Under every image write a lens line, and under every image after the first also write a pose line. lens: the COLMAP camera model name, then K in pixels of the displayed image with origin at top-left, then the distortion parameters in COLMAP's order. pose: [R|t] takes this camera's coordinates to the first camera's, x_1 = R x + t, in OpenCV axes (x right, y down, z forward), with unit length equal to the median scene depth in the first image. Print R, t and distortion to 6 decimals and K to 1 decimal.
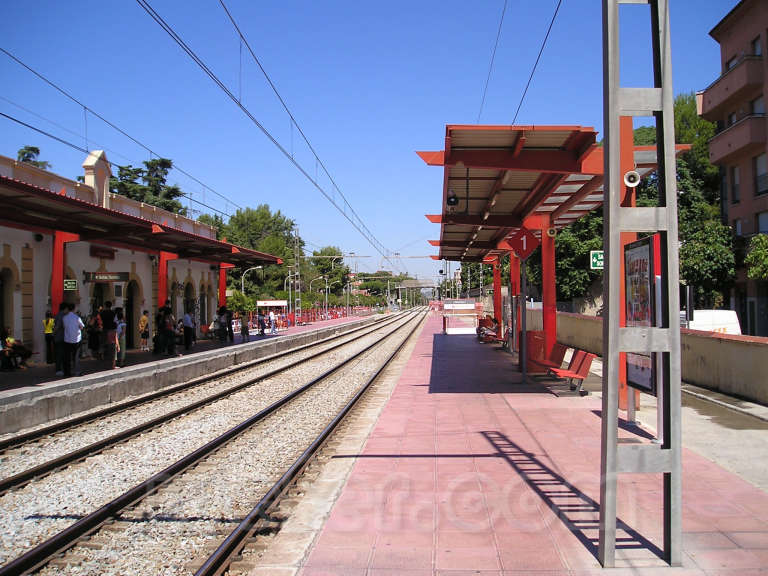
lens RADIAL K [[792.2, 0, 385.8], [0, 792.2, 289.8], [0, 0, 1]] dist [-0.099219, 0.000000]
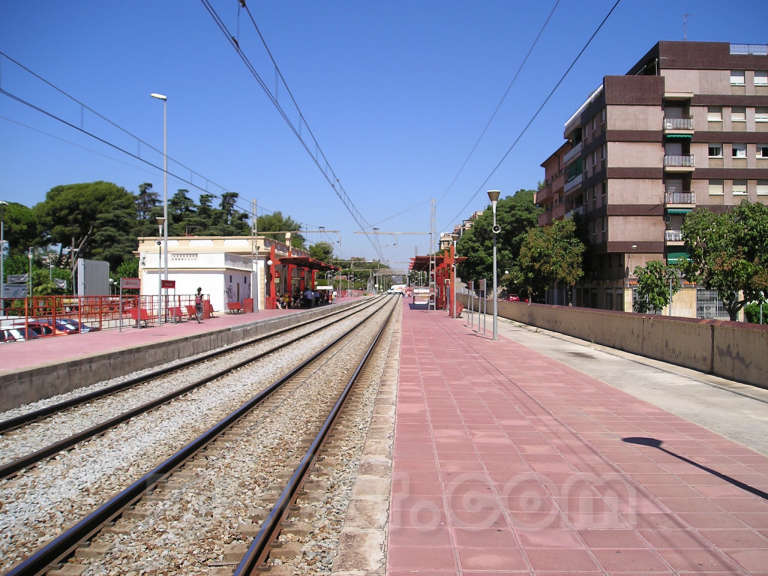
lens RADIAL K [[792.2, 0, 387.4], [0, 792.2, 288.8], [0, 0, 1]] dist [-0.099219, 0.000000]
pose [[0.998984, 0.016215, 0.042046, -0.094665], [-0.016998, 0.999687, 0.018330, -0.024125], [-0.041735, -0.019026, 0.998948, -1.225069]]
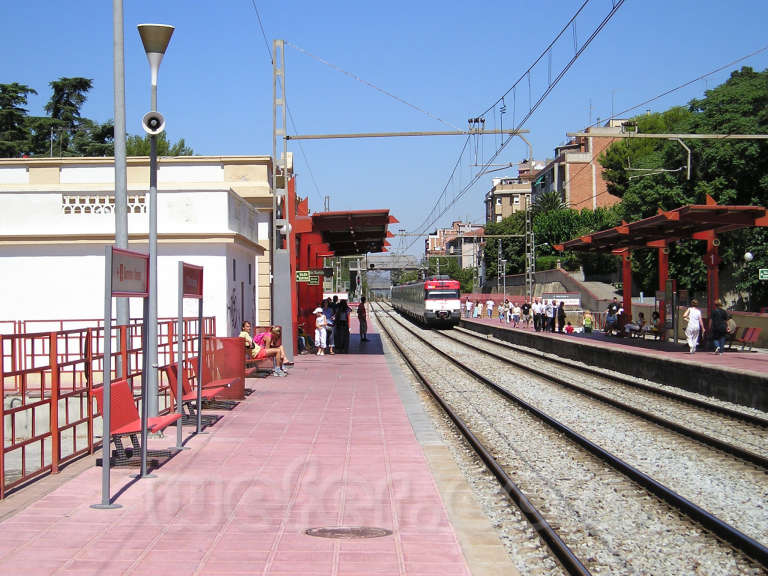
lens RADIAL K [[1601.2, 0, 386.3], [0, 1601.2, 288.3], [0, 0, 1]] dist [-0.001744, 0.000000]
pose [[0.997076, 0.006842, 0.076104, -0.274618], [-0.007722, 0.999907, 0.011276, -0.012937], [-0.076019, -0.011831, 0.997036, -0.815362]]
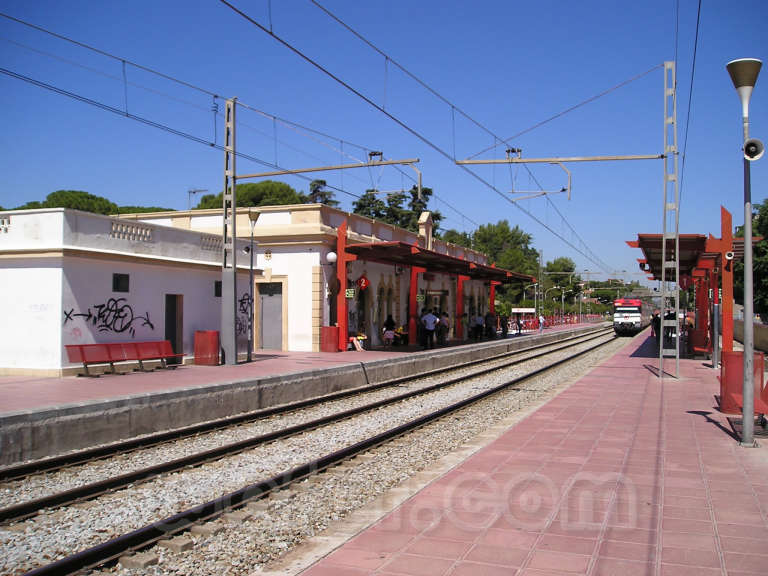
lens RADIAL K [[792.2, 0, 403.7], [0, 792.2, 297.2], [0, 0, 1]] dist [-0.099219, 0.000000]
pose [[0.965063, 0.014791, -0.261600, 0.006359], [-0.014432, 0.999890, 0.003295, -0.007615], [0.261620, 0.000595, 0.965171, -0.384999]]
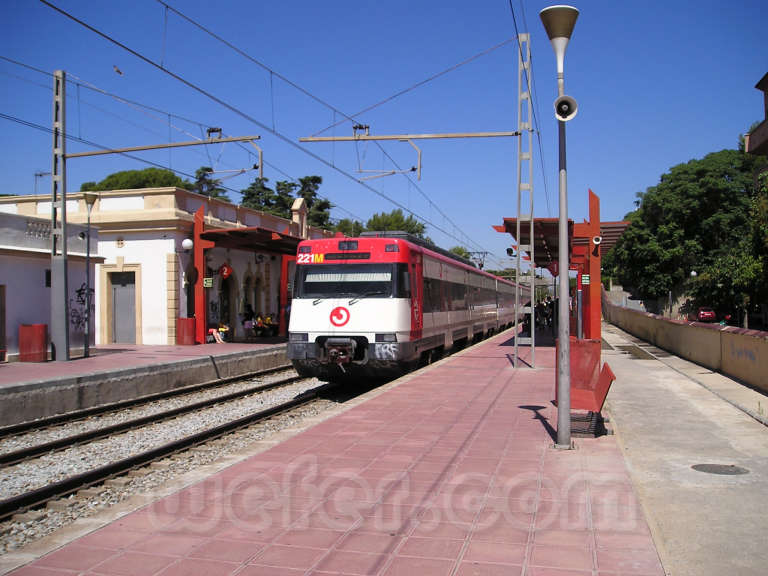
lens RADIAL K [[792.2, 0, 398.3], [0, 792.2, 298.5], [0, 0, 1]] dist [-0.099219, 0.000000]
pose [[0.989238, 0.008422, -0.146075, 0.032649], [-0.006152, 0.999853, 0.015989, -0.006048], [0.146188, -0.014919, 0.989144, -0.344312]]
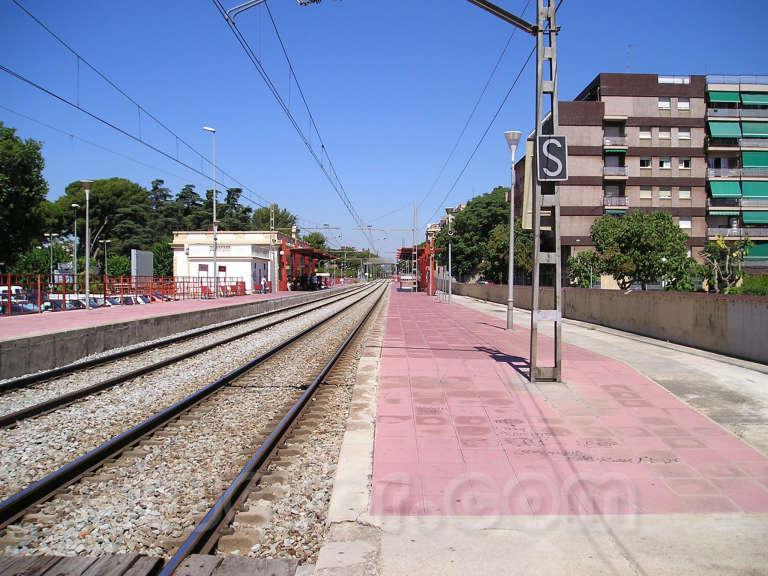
lens RADIAL K [[792.2, 0, 380.2], [0, 792.2, 285.2], [0, 0, 1]] dist [-0.099219, 0.000000]
pose [[0.998725, 0.018091, 0.047128, -0.113556], [-0.019394, 0.999438, 0.027335, -0.021692], [-0.046607, -0.028214, 0.998515, -1.564341]]
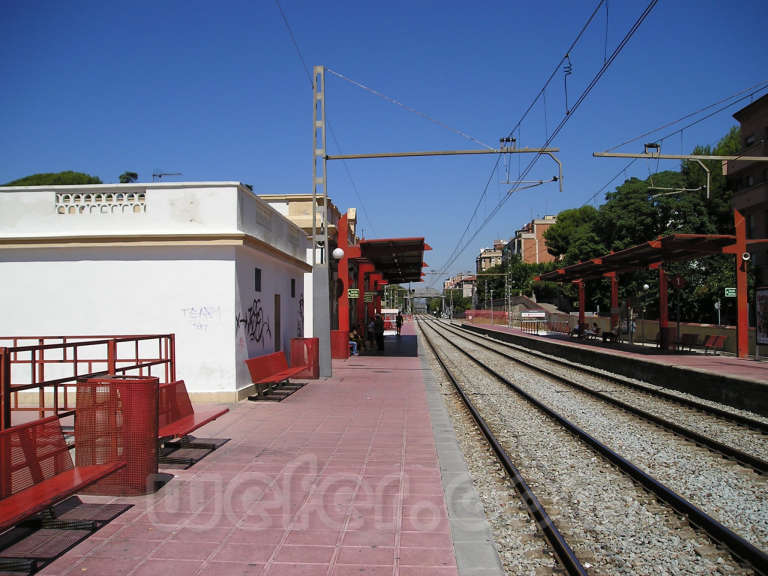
lens RADIAL K [[792.2, 0, 395.7], [0, 792.2, 285.3], [0, 0, 1]] dist [-0.099219, 0.000000]
pose [[0.999120, 0.010412, 0.040622, -0.237955], [-0.009734, 0.999811, -0.016844, -0.003794], [-0.040790, 0.016433, 0.999033, -0.357033]]
